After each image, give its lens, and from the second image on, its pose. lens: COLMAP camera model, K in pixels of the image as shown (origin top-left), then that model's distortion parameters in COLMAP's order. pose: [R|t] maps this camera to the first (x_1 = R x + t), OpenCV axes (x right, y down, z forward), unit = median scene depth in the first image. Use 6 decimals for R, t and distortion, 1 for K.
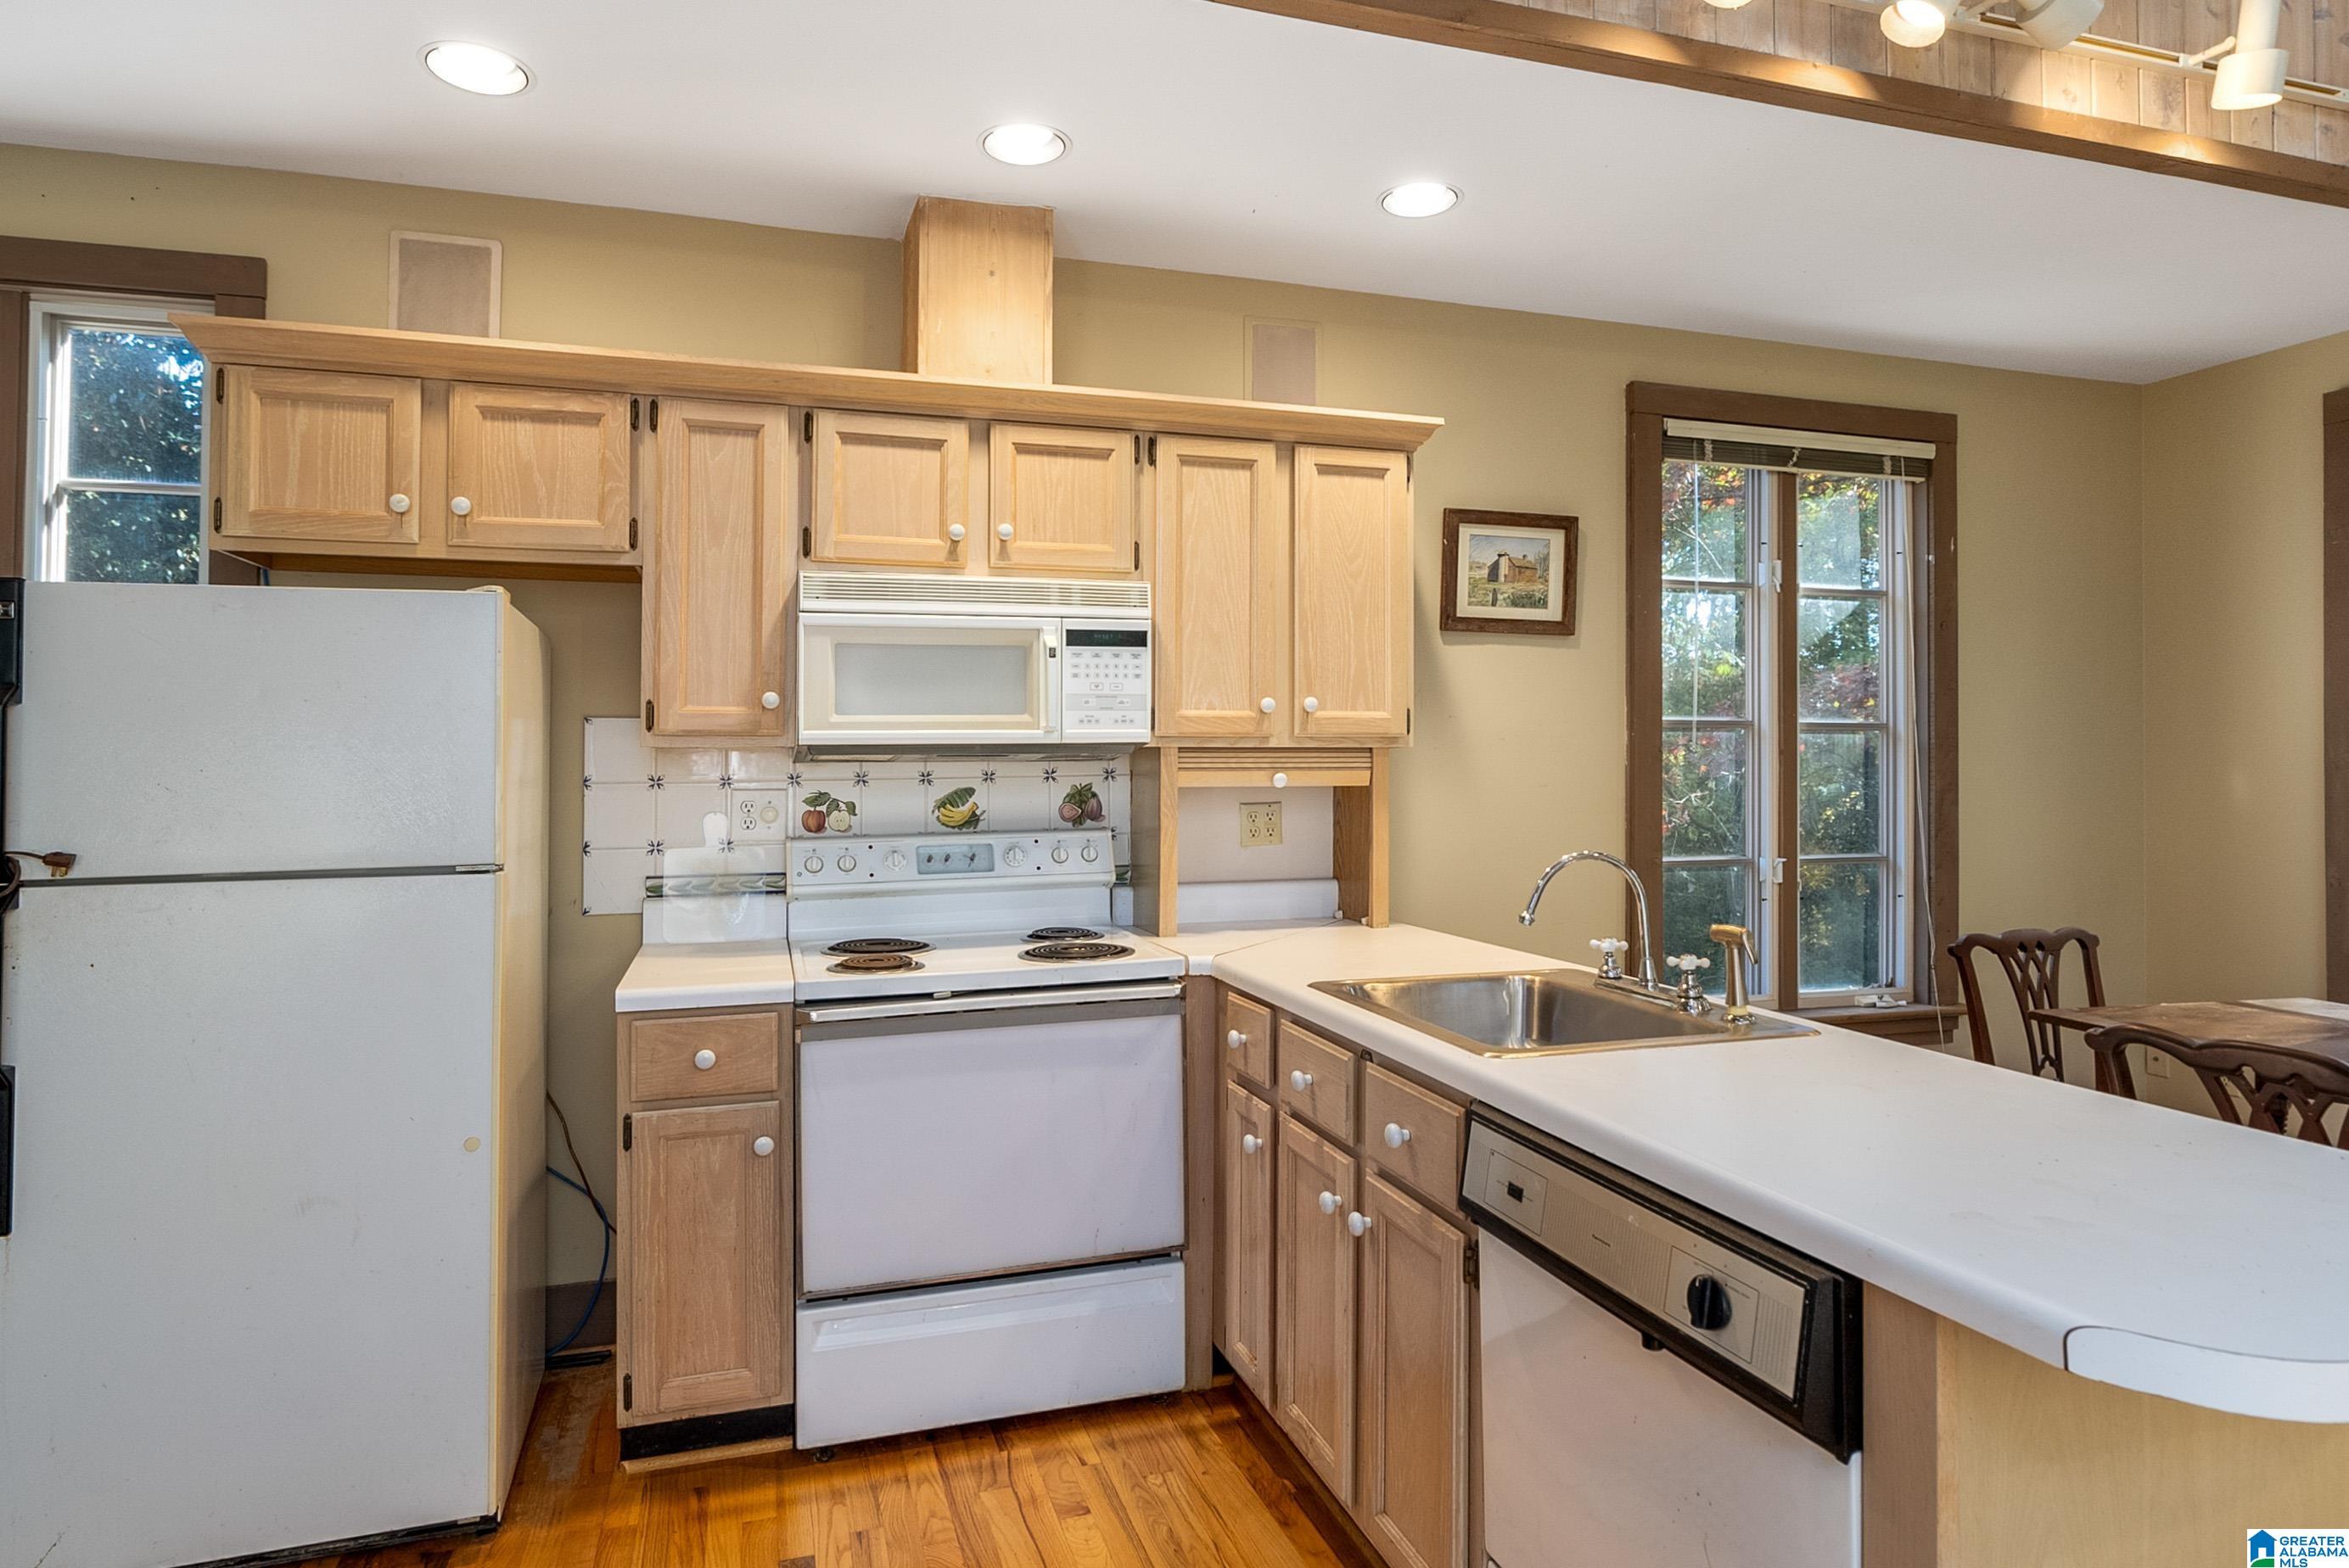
lens RADIAL K [[1325.9, 0, 1141.5], [0, 1325.9, 727.4], [0, 0, 1]] dist [-0.004420, -0.003318]
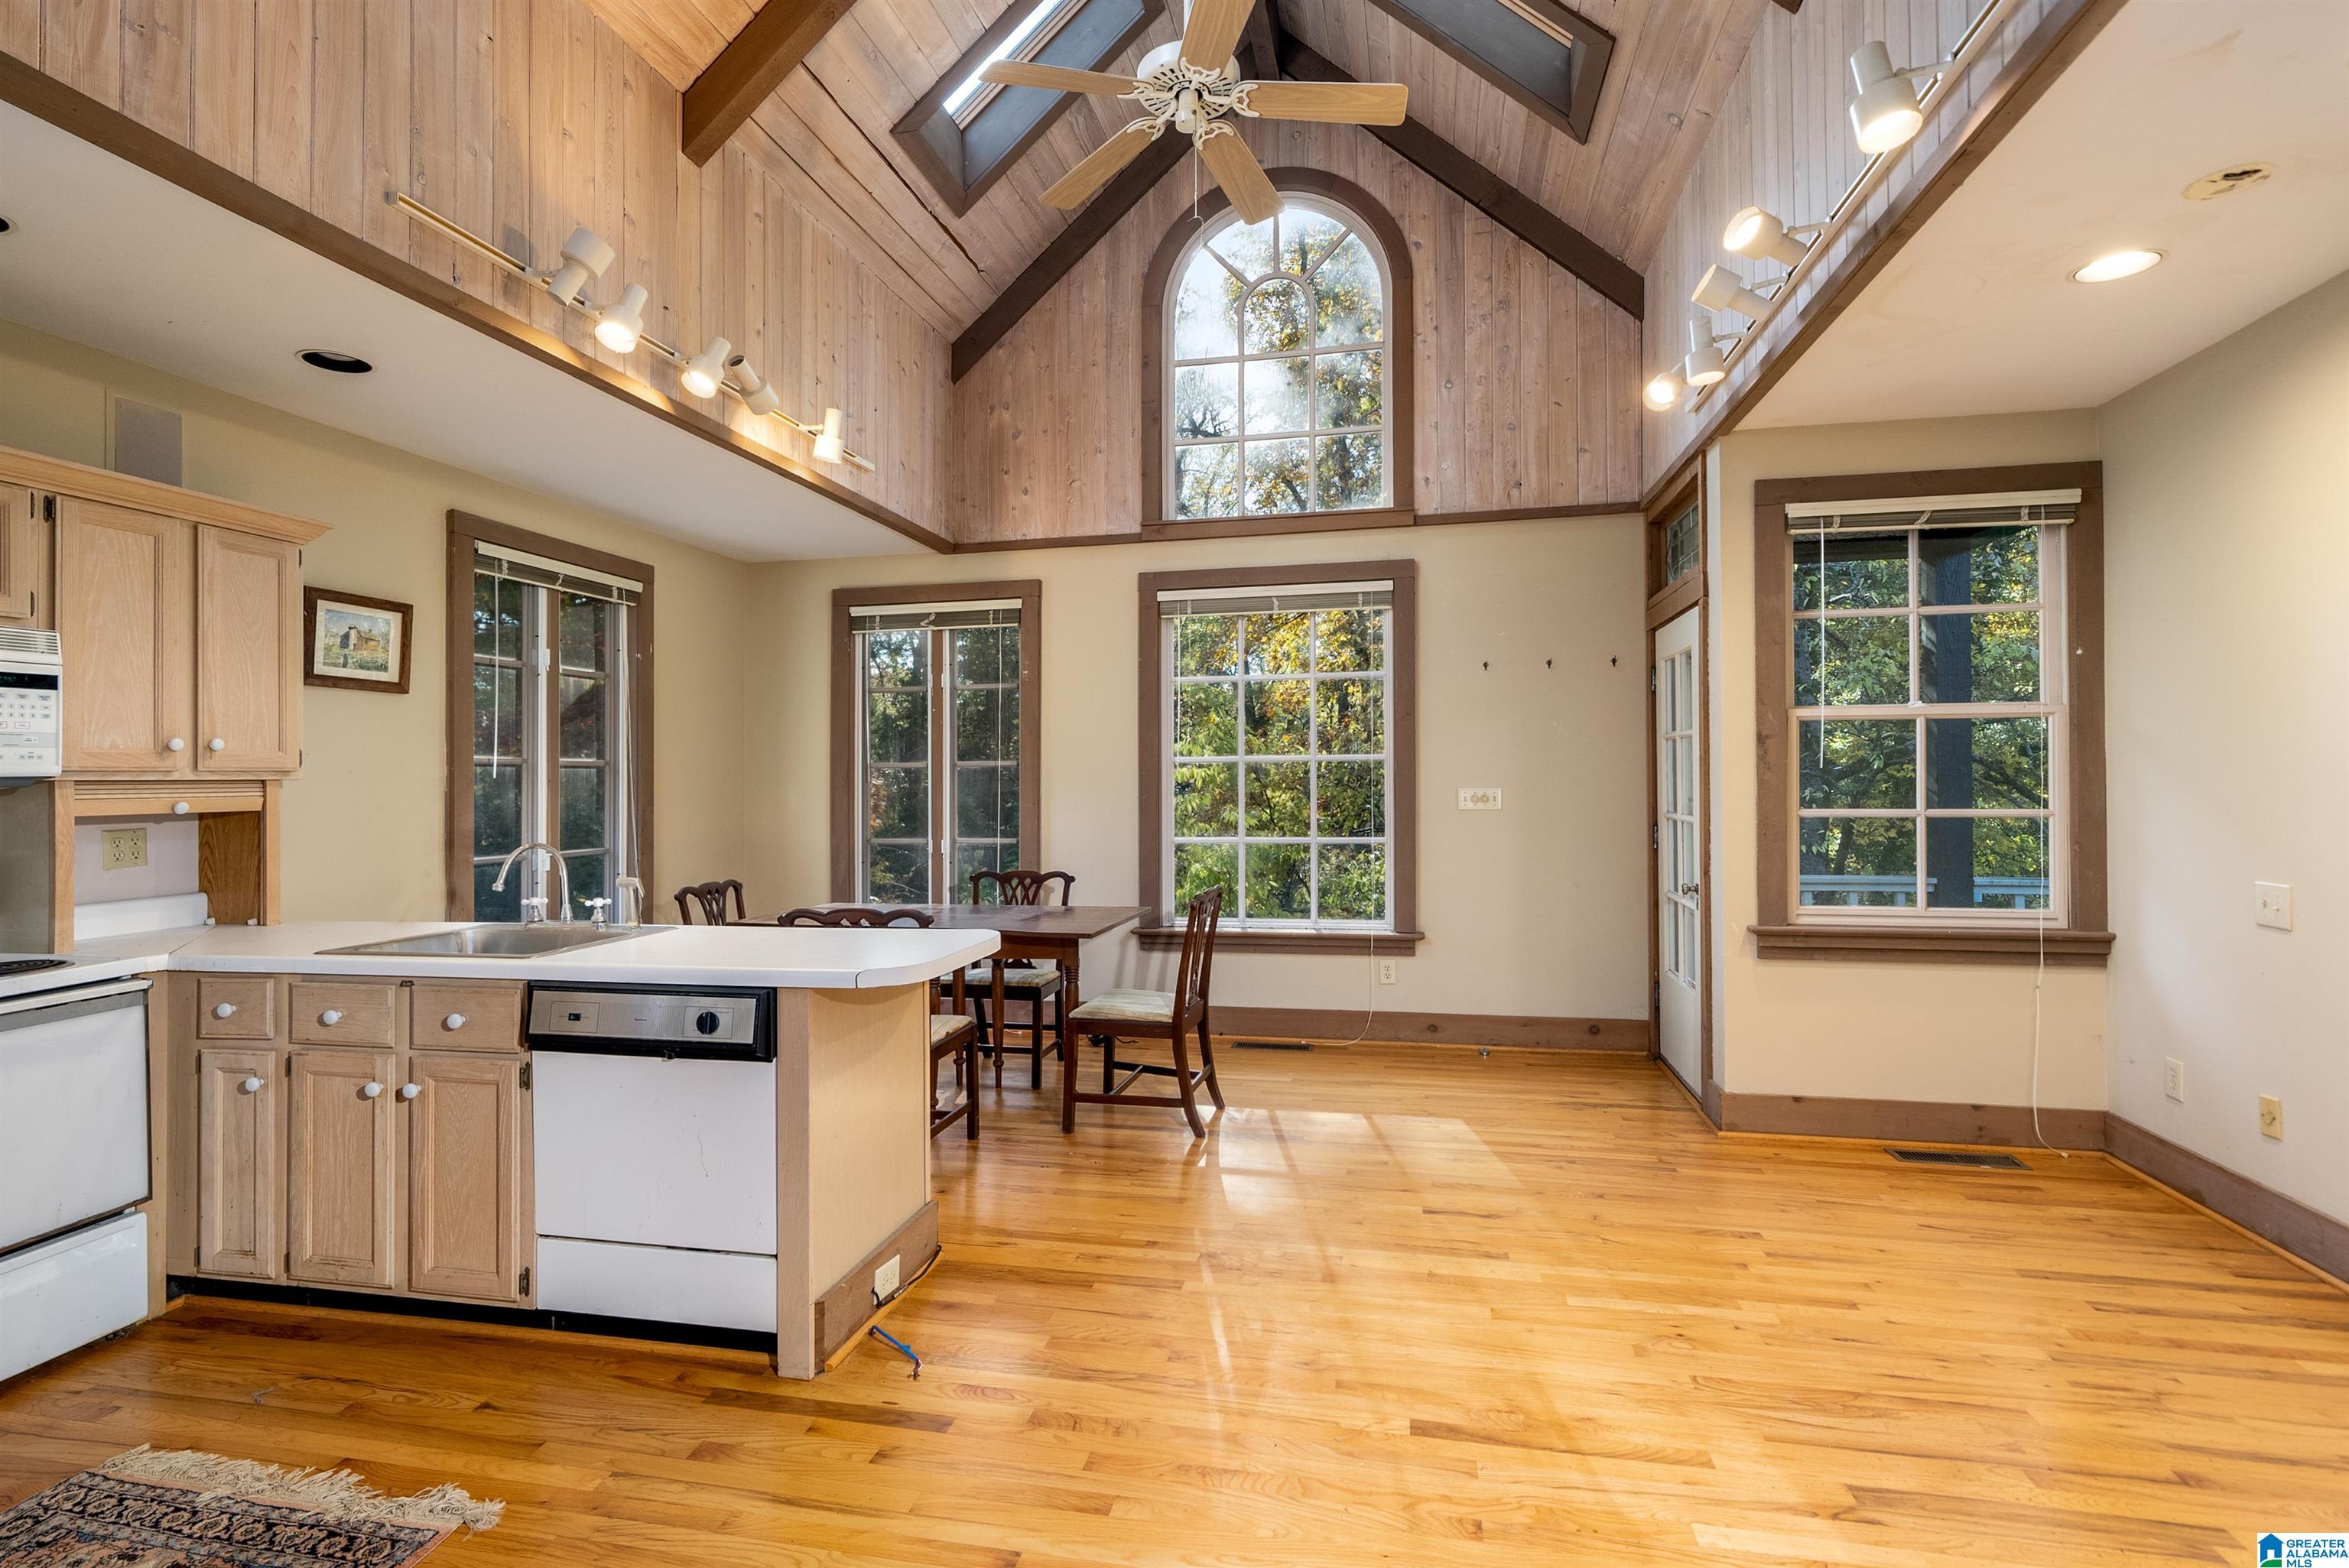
lens RADIAL K [[1139.0, 0, 1177.8], [0, 1139.0, 779.5], [0, 0, 1]] dist [0.001783, -0.001448]
pose [[0.476548, -0.005220, 0.879133, -0.368106], [-0.011575, 0.999858, 0.012211, -0.008133], [-0.879073, -0.015995, 0.476420, -0.260869]]
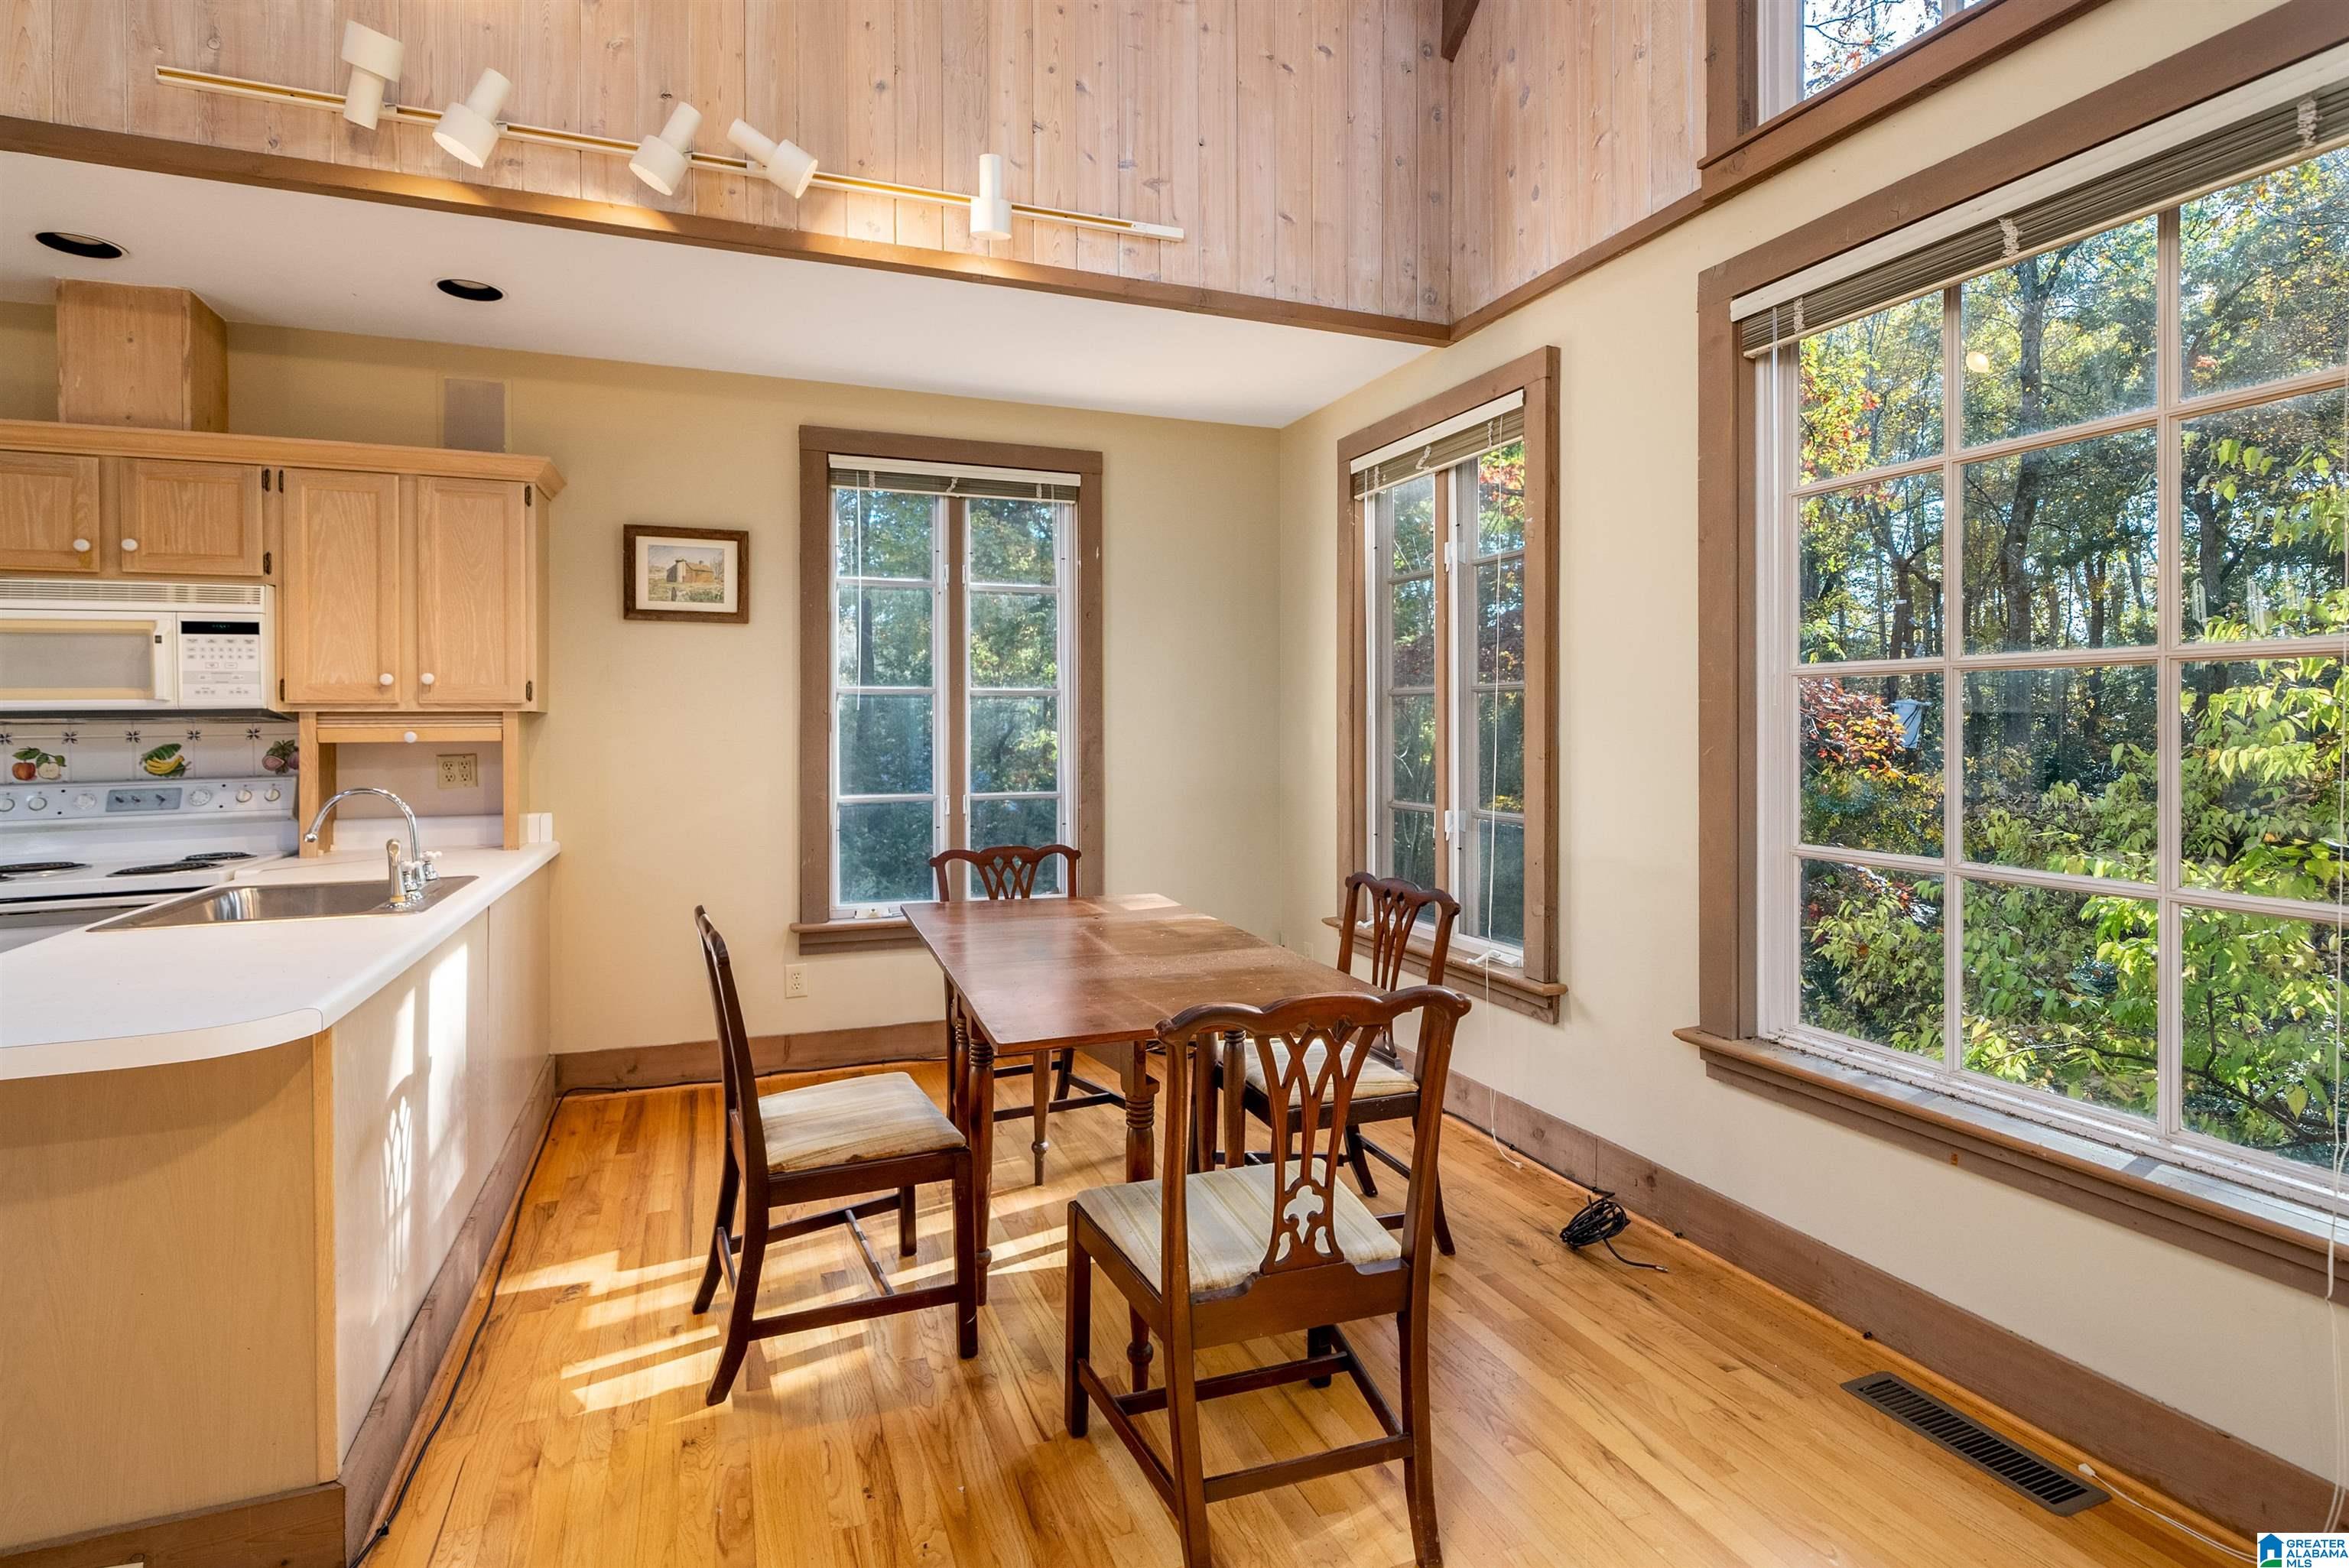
lens RADIAL K [[1139.0, 0, 1115.1], [0, 1139.0, 715.6], [0, 0, 1]] dist [0.001783, -0.001448]
pose [[0.997741, -0.003476, 0.067088, 0.726547], [0.001856, 0.999706, 0.024190, -0.006874], [-0.067152, -0.024011, 0.997454, -0.158007]]
